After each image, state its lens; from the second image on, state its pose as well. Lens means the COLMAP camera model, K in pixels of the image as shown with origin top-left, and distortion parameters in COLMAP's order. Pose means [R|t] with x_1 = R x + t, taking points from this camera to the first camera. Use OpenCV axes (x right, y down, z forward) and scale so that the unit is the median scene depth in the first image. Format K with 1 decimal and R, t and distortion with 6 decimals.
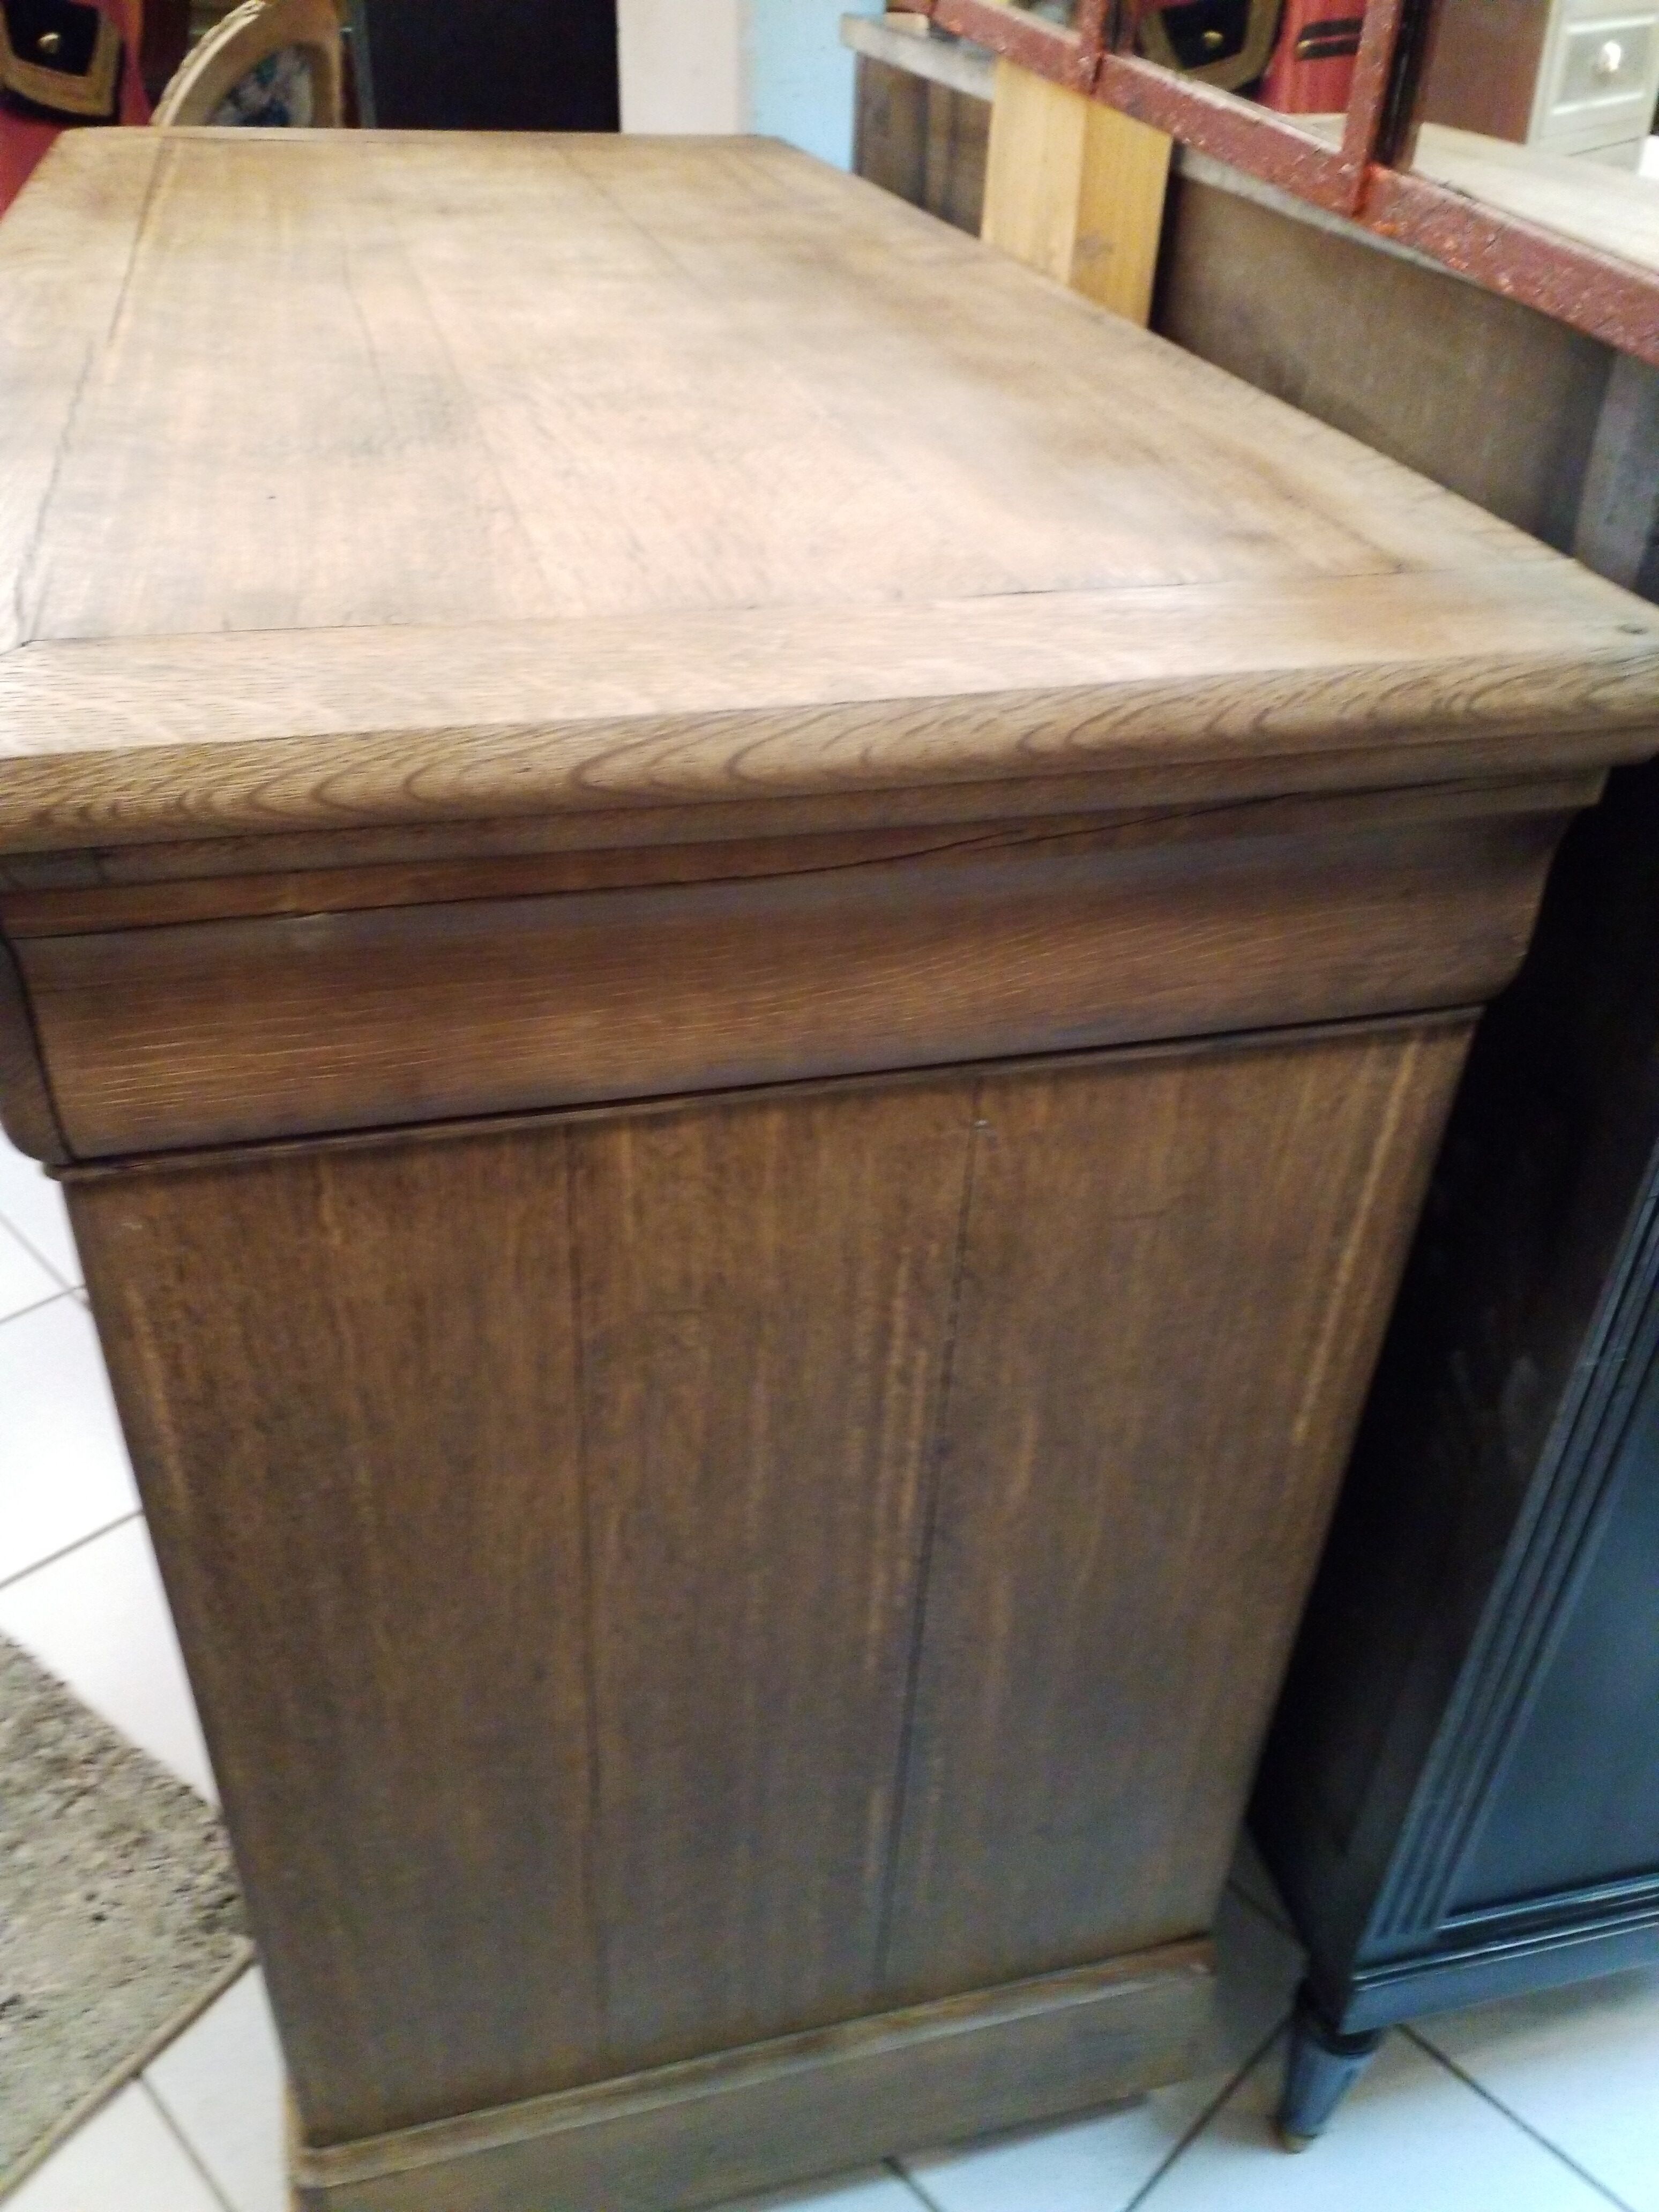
lens RADIAL K [[1814.1, 0, 829.5], [0, 1814.1, 1106.0], [0, 0, 1]] dist [0.017448, -0.065423]
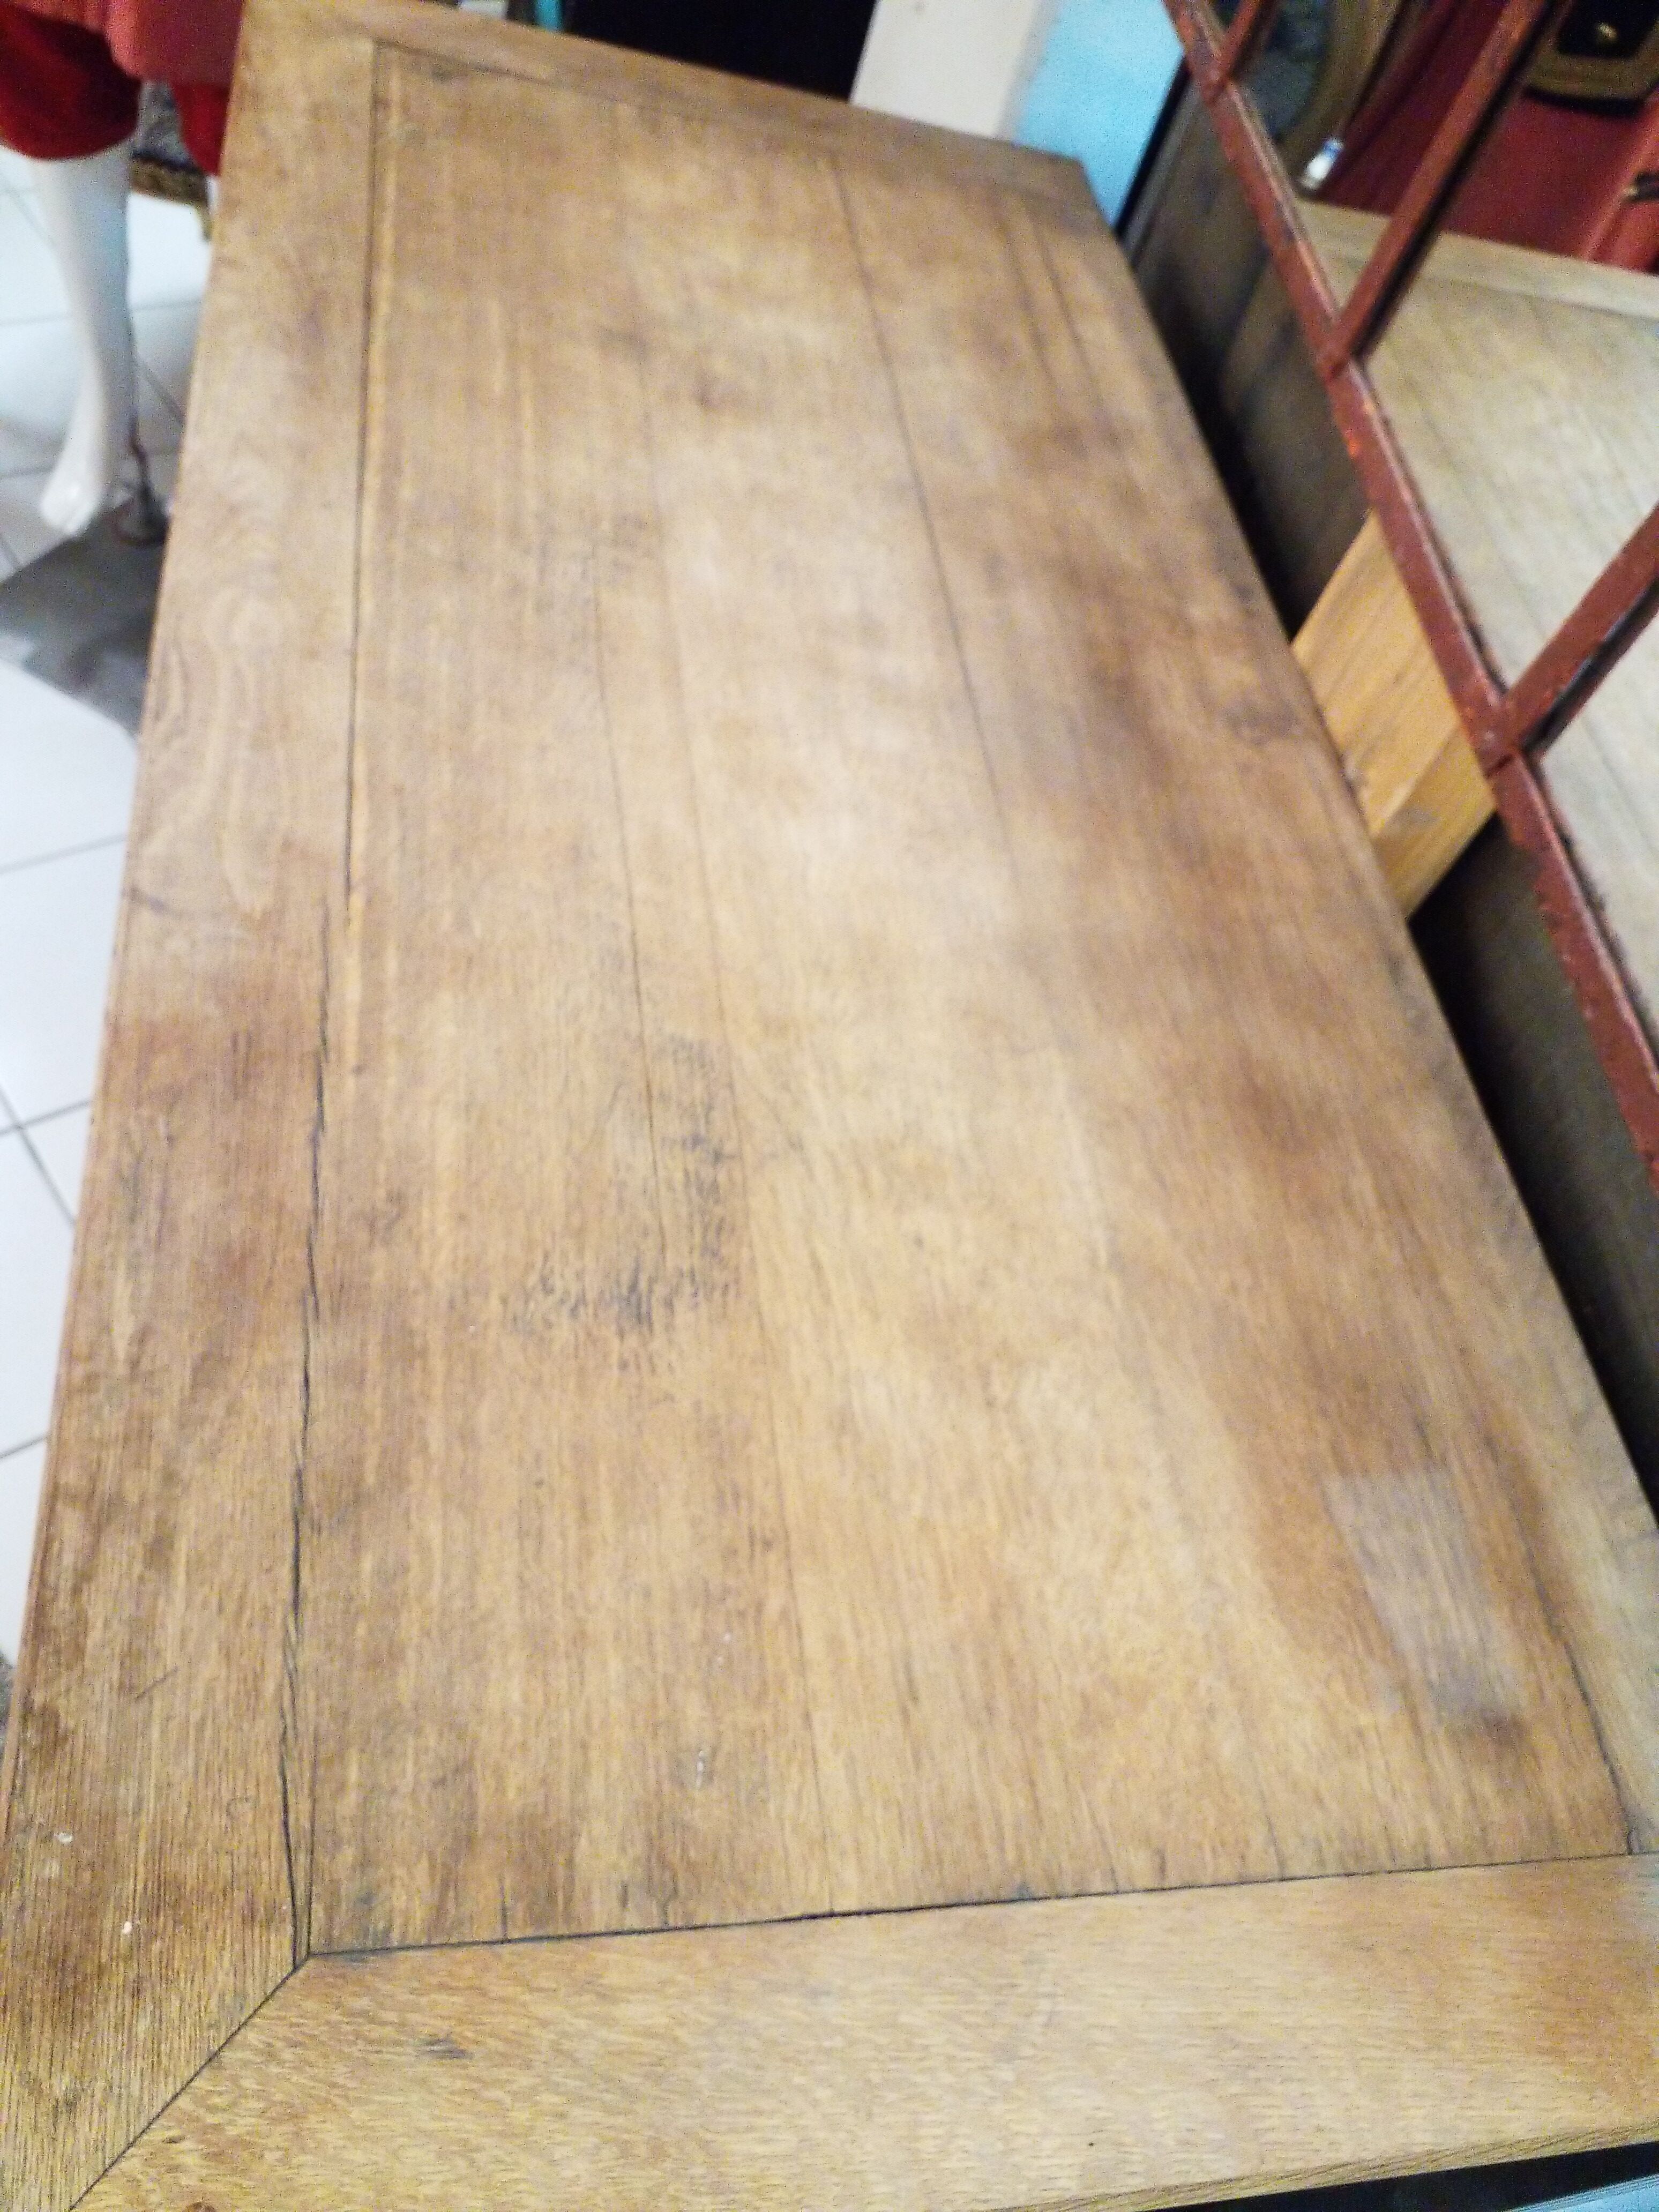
lens RADIAL K [[1677.5, 0, 829.5], [0, 1677.5, 1106.0], [0, 0, 1]] dist [0.101581, -0.211509]
pose [[0.968592, 0.227072, 0.101336, -0.261348], [-0.247705, 0.916751, 0.313384, -0.728732], [-0.021739, -0.328643, 0.944204, 0.215221]]
